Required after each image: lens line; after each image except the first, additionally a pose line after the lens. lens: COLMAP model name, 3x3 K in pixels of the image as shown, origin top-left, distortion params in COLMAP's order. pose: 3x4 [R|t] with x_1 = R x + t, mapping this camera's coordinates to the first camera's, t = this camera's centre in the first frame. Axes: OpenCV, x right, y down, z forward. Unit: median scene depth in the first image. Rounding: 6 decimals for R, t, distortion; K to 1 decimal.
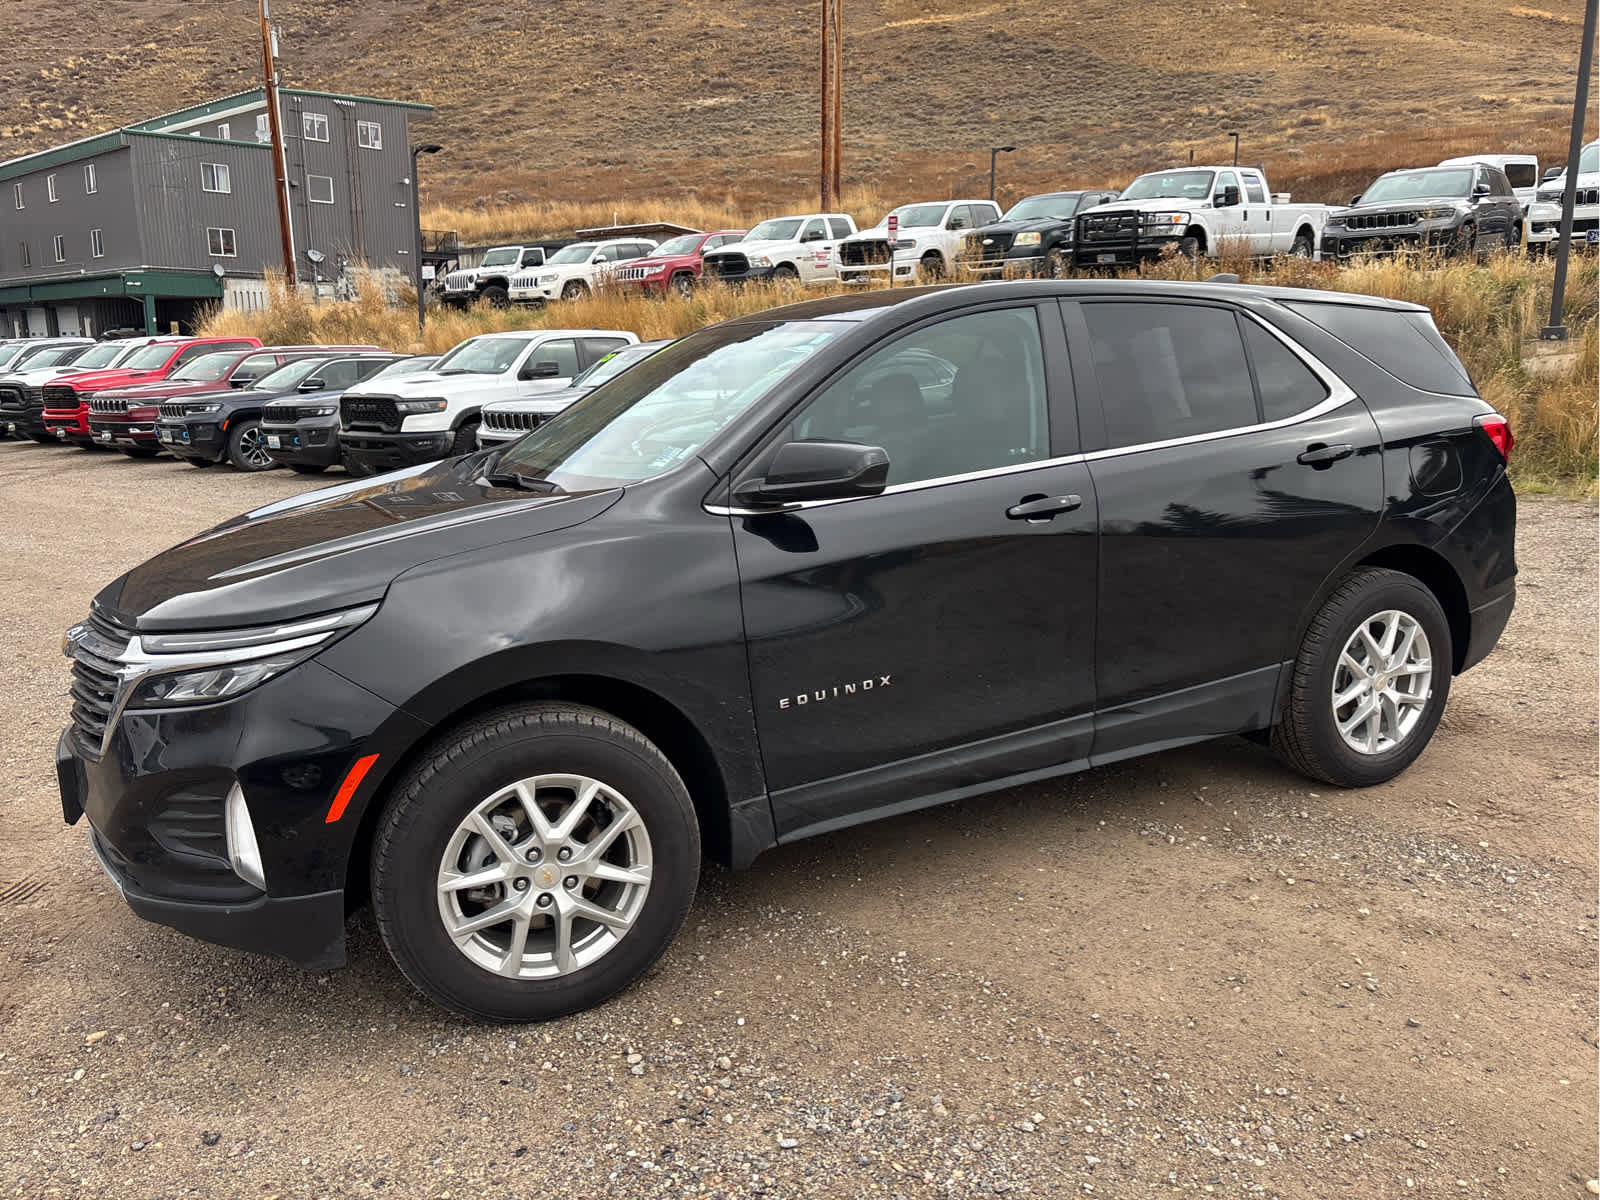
lens RADIAL K [[1210.4, 0, 773.9], [0, 1210.4, 572.1], [0, 0, 1]] dist [0.047250, -0.051437]
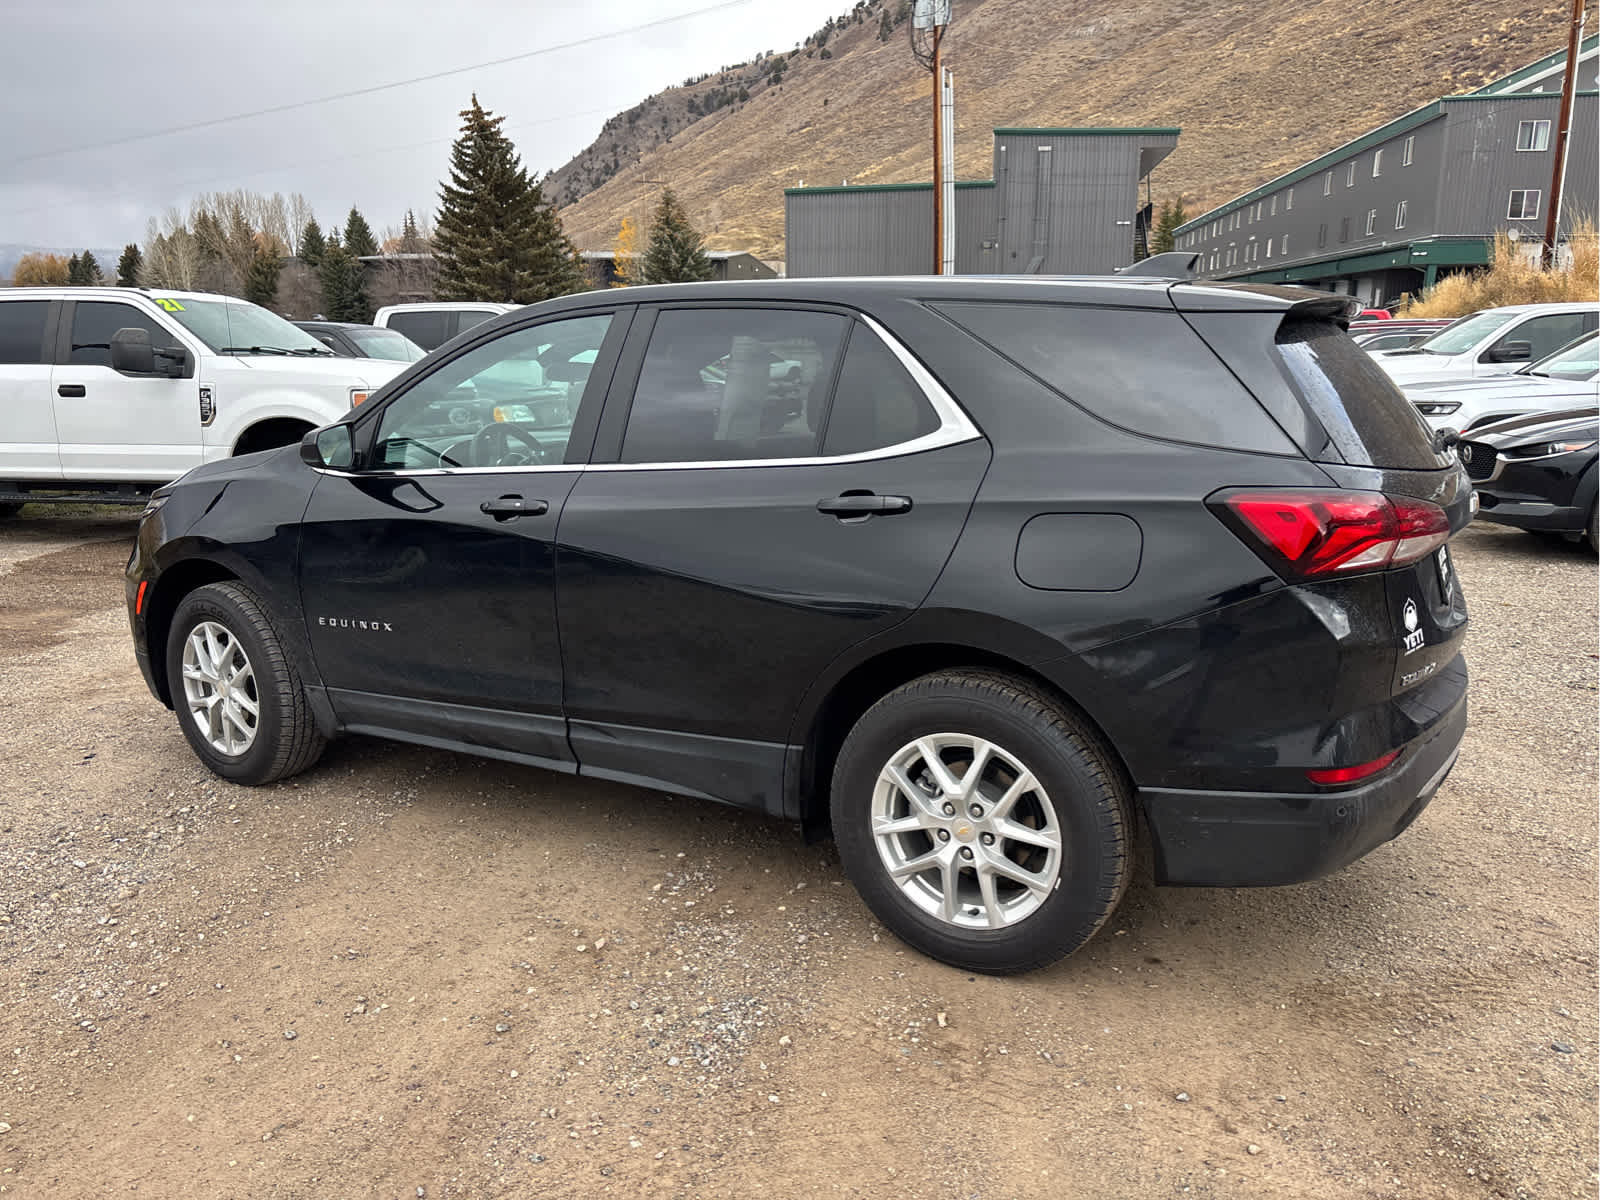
lens RADIAL K [[1198.0, 0, 800.0], [0, 1198.0, 600.0], [0, 0, 1]] dist [0.041532, -0.044951]
pose [[0.535187, 0.194287, -0.822088, 0.138283], [-0.153213, 0.979376, 0.131716, -0.016941], [0.830723, 0.055461, 0.553916, 0.071329]]
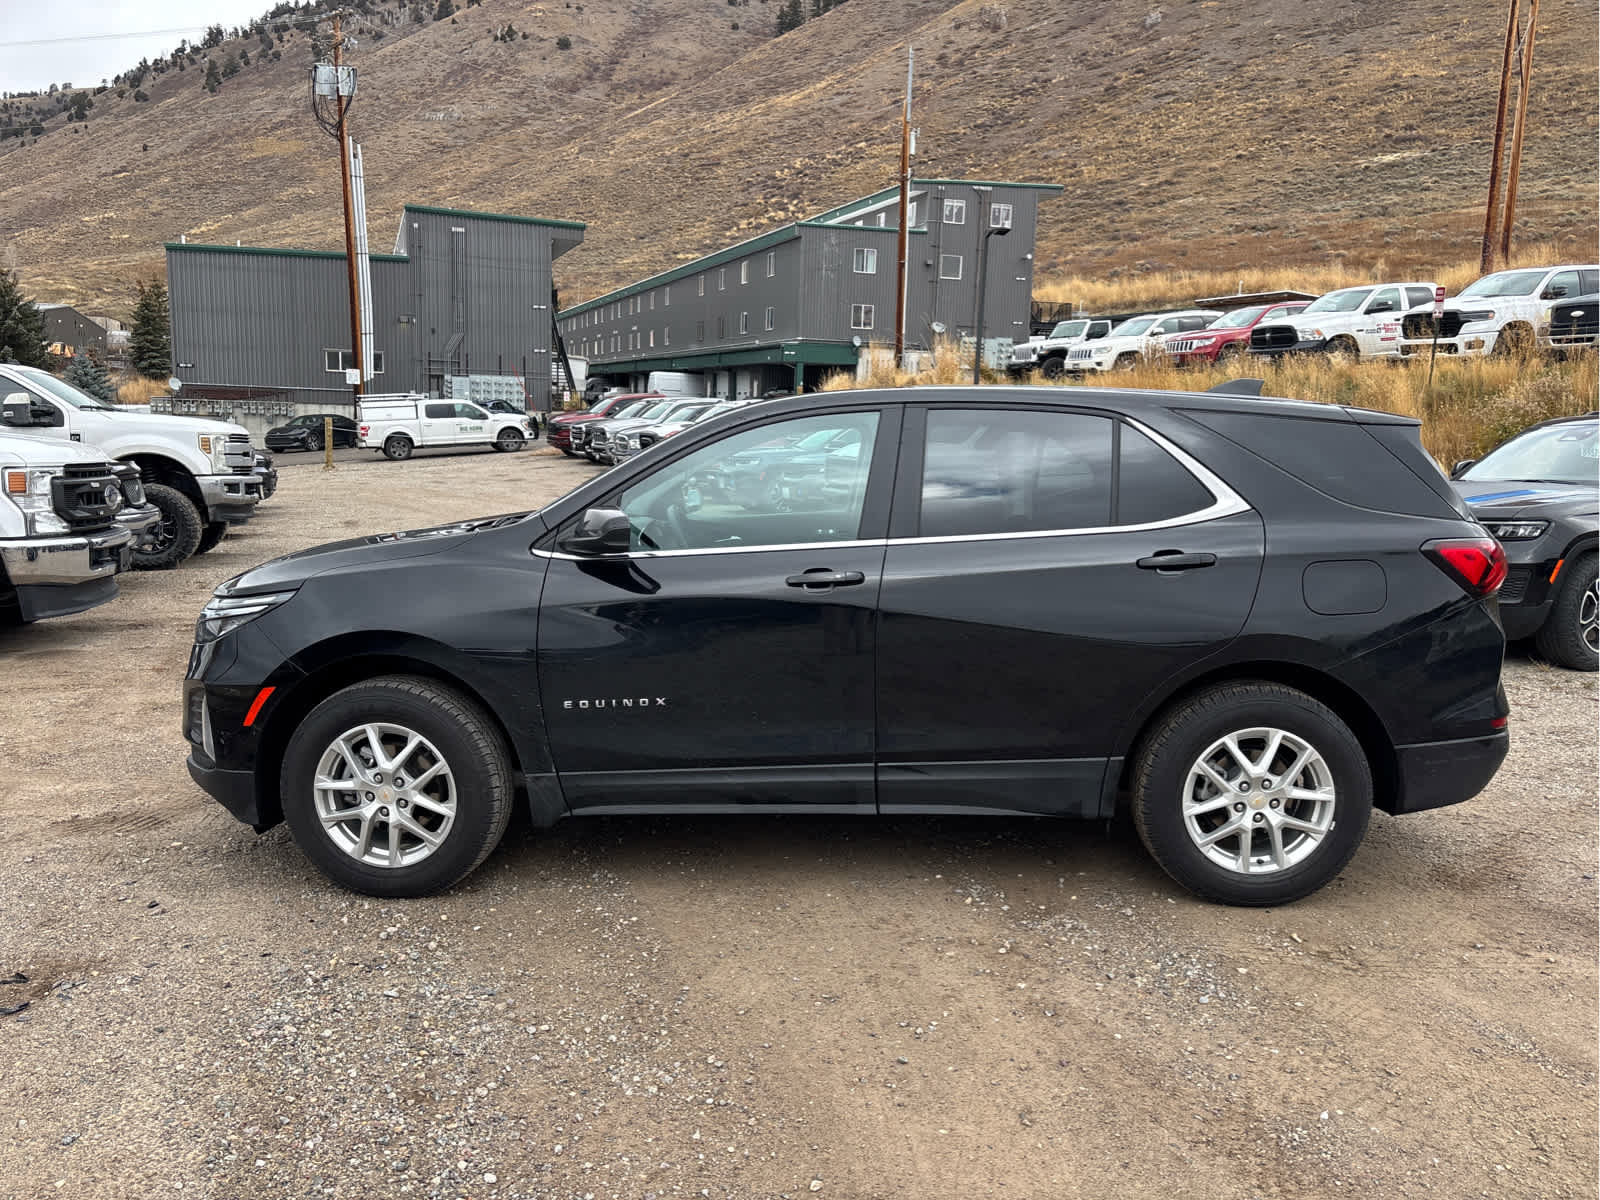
lens RADIAL K [[1200.6, 0, 795.8], [0, 1200.6, 583.6], [0, 0, 1]] dist [0.039465, -0.040710]
pose [[0.877022, 0.099312, -0.470074, 0.083560], [-0.118769, 0.992851, -0.011831, -0.003576], [0.465539, 0.066206, 0.882548, -0.004453]]
